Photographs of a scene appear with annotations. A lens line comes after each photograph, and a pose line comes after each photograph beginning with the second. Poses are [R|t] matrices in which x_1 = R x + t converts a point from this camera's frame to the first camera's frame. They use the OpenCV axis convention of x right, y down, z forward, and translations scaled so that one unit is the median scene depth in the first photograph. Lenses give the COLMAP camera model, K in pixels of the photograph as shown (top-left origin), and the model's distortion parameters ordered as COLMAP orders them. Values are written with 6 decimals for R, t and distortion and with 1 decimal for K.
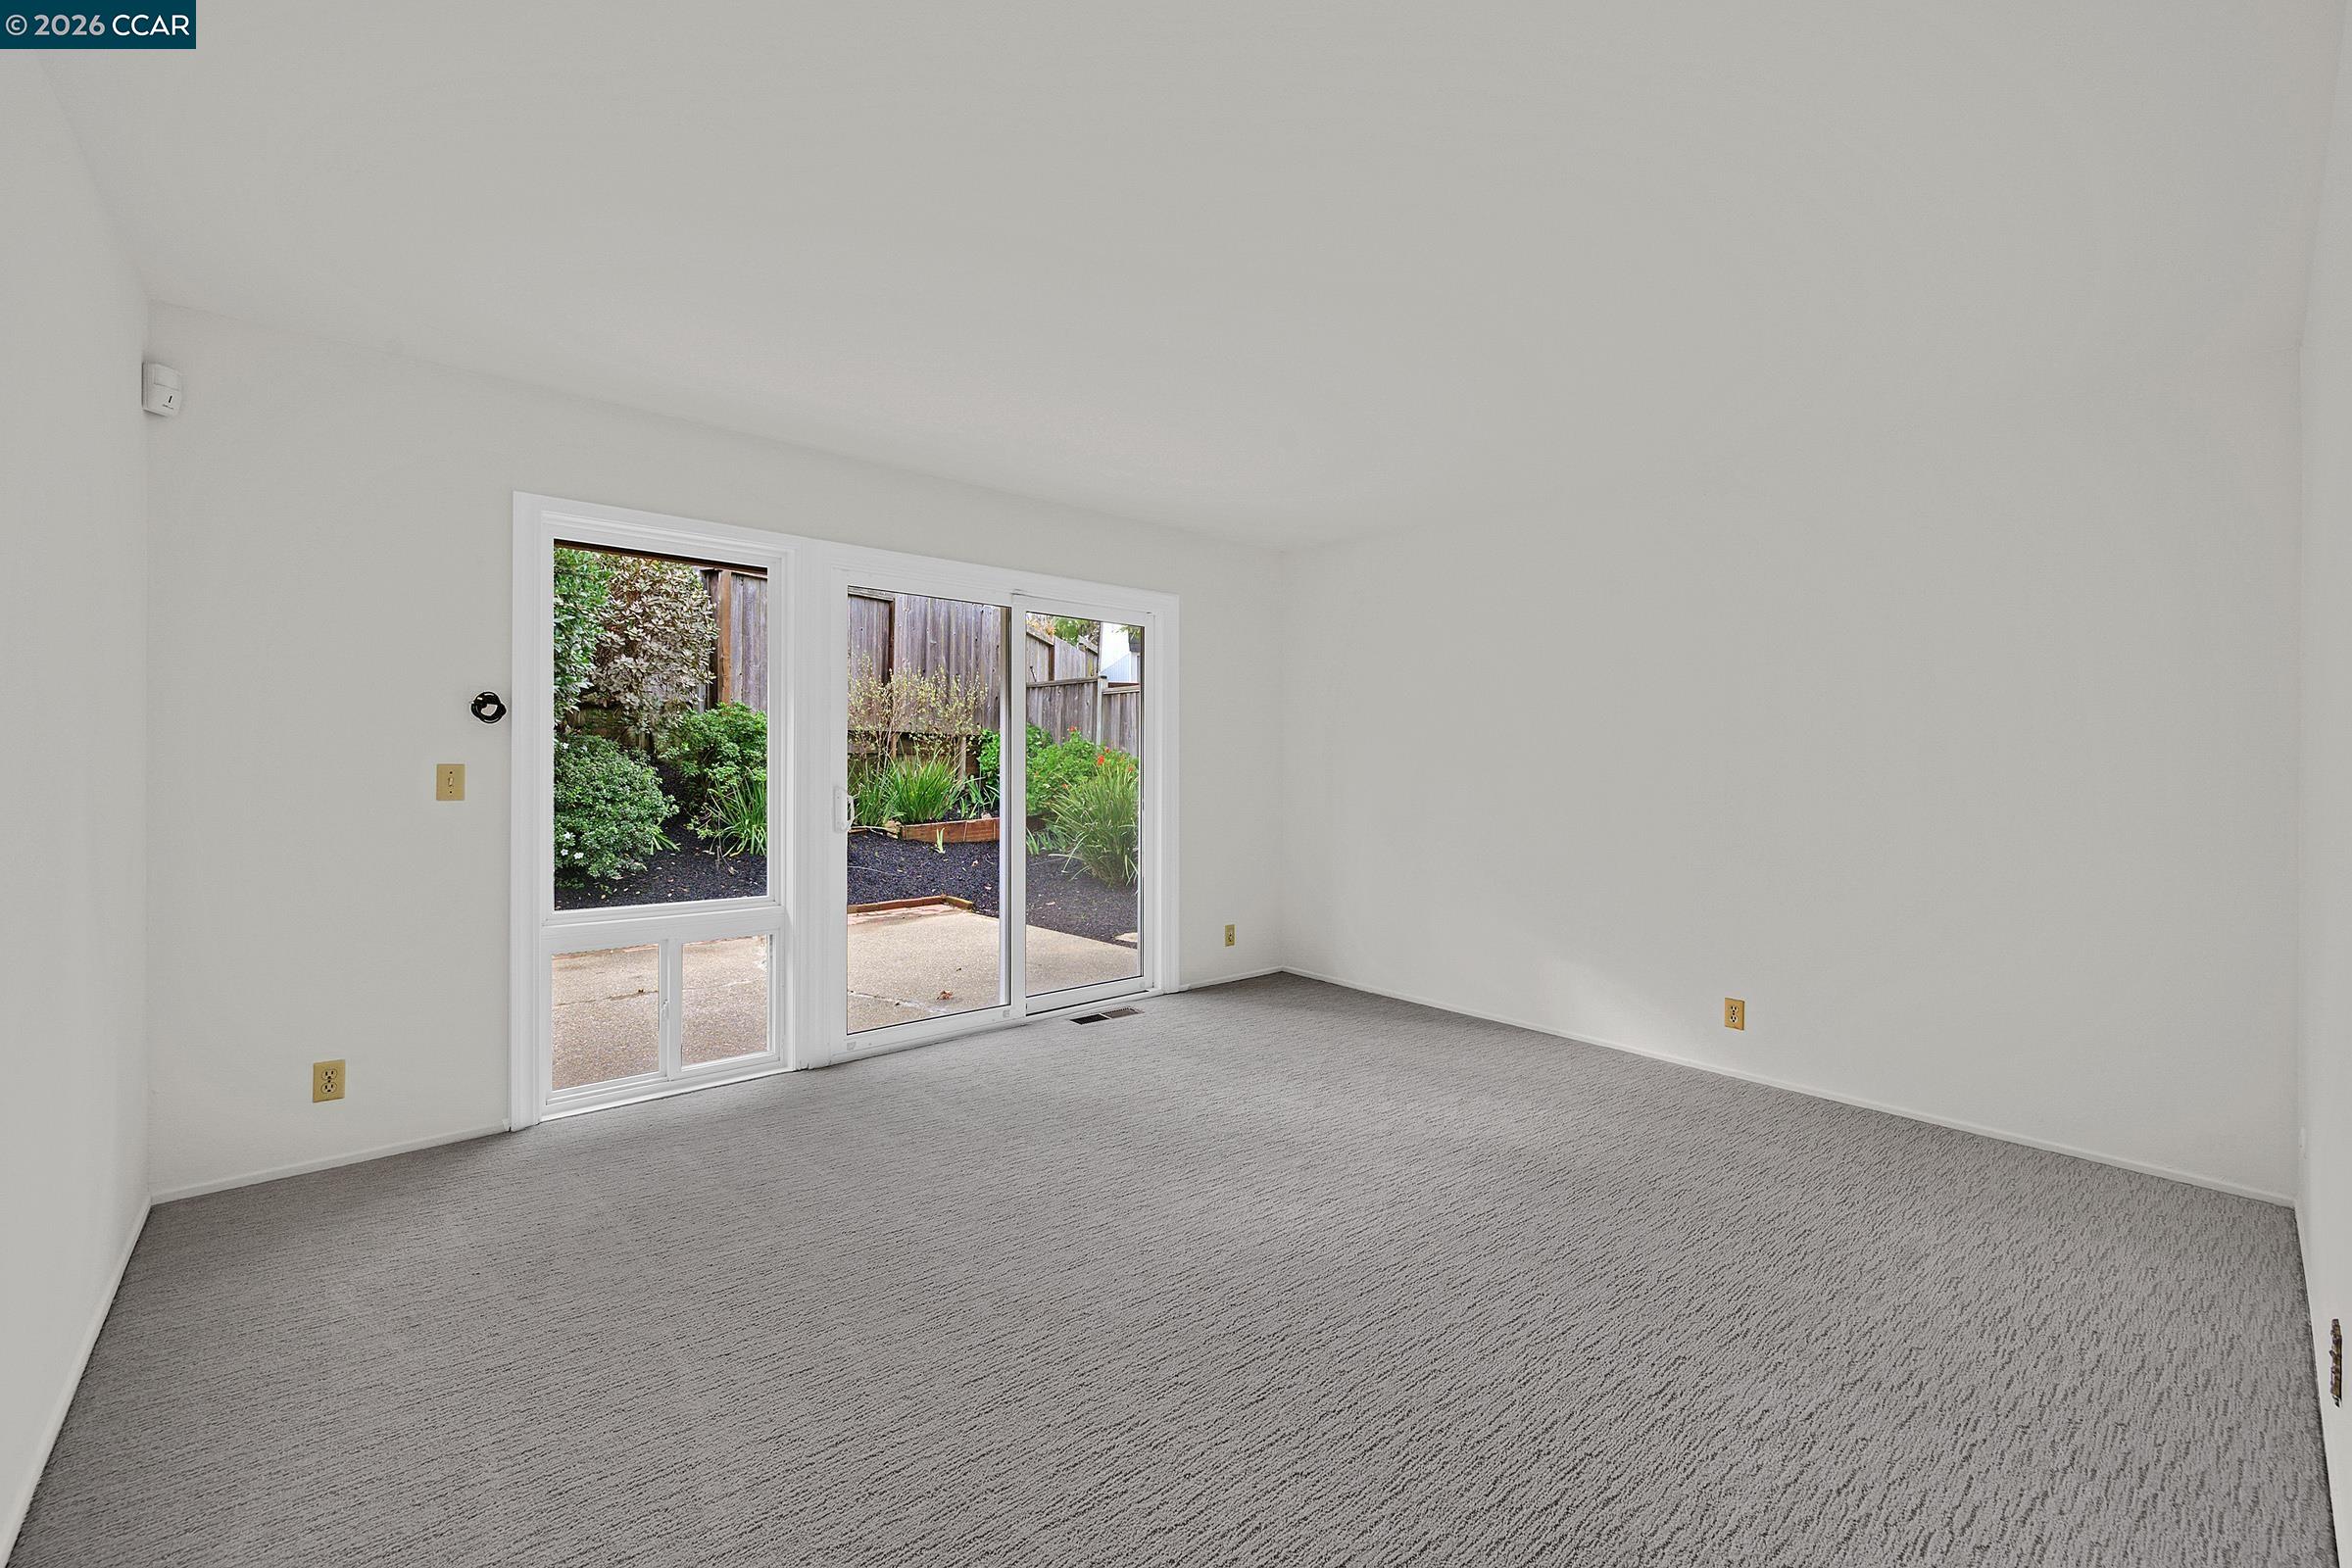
lens RADIAL K [[945.7, 0, 1179.4], [0, 945.7, 765.5], [0, 0, 1]] dist [-0.005668, 0.000644]
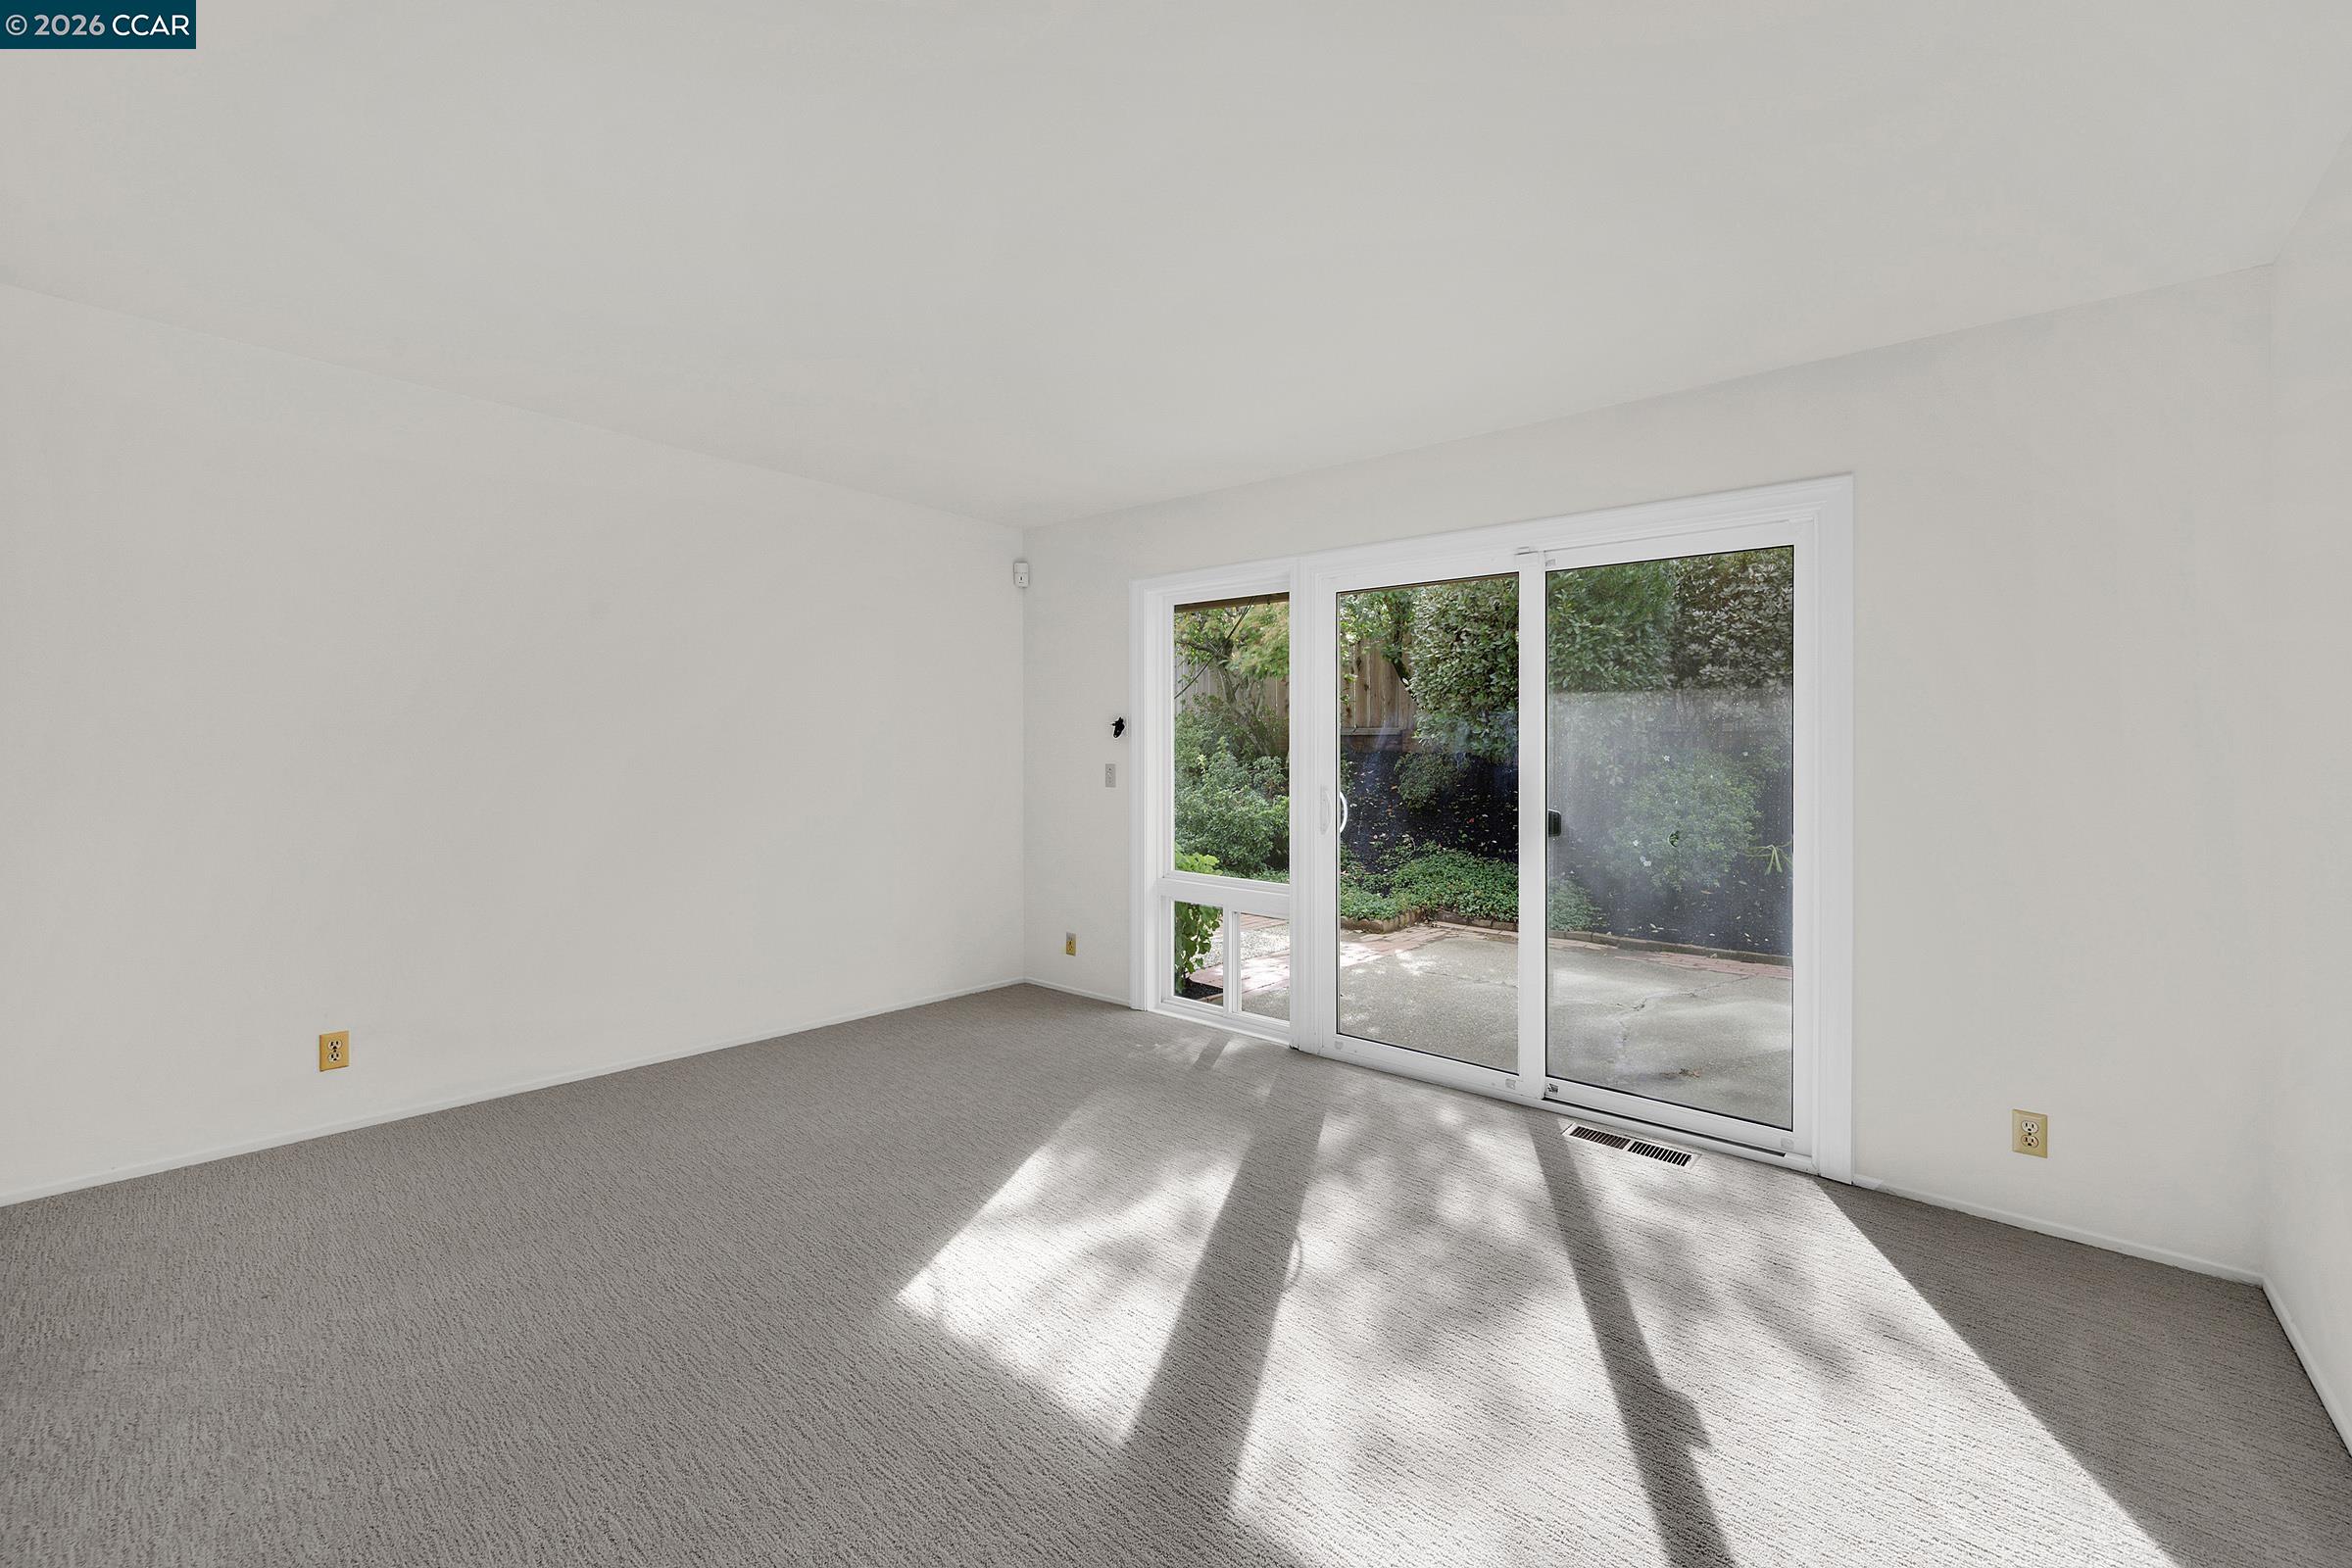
lens RADIAL K [[945.7, 0, 1179.4], [0, 945.7, 778.6], [0, 0, 1]] dist [-0.005668, 0.000644]
pose [[0.152114, 0.012417, -0.988285, 0.640520], [-0.020710, 0.999742, 0.009373, 0.004633], [0.988146, 0.019042, 0.152331, 0.689621]]
